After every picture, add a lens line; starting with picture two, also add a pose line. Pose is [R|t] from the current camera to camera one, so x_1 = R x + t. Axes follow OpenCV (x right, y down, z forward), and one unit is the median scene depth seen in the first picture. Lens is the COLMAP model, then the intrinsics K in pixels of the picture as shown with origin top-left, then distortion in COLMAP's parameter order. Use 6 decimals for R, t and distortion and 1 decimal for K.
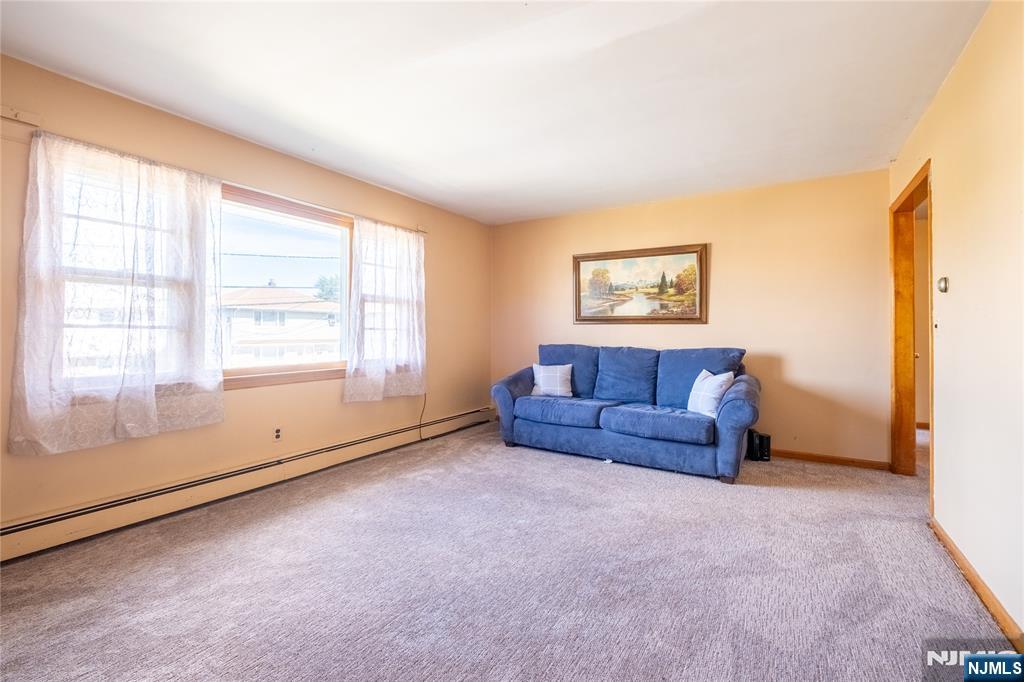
lens RADIAL K [[463.9, 0, 515.6], [0, 463.9, 325.3], [0, 0, 1]] dist [-0.001070, -0.001347]
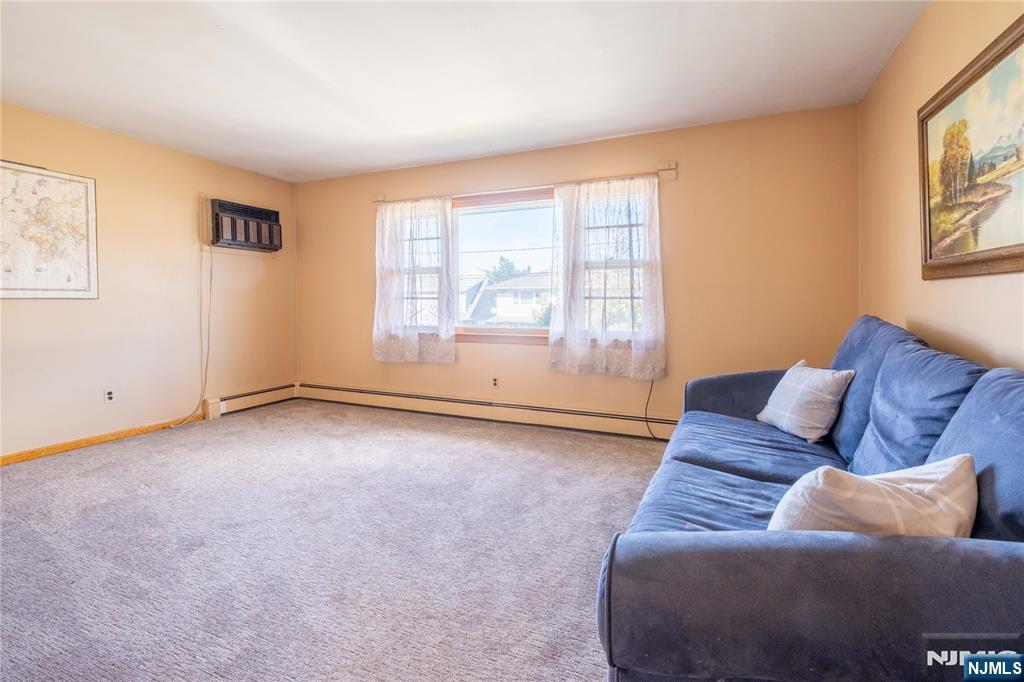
lens RADIAL K [[462.3, 0, 509.3], [0, 462.3, 310.2], [0, 0, 1]] dist [-0.000173, -0.000267]
pose [[0.110933, 0.016678, -0.993688, 0.590113], [0.013082, 0.999748, 0.018240, 0.013499], [0.993742, -0.015023, 0.110687, 0.727931]]
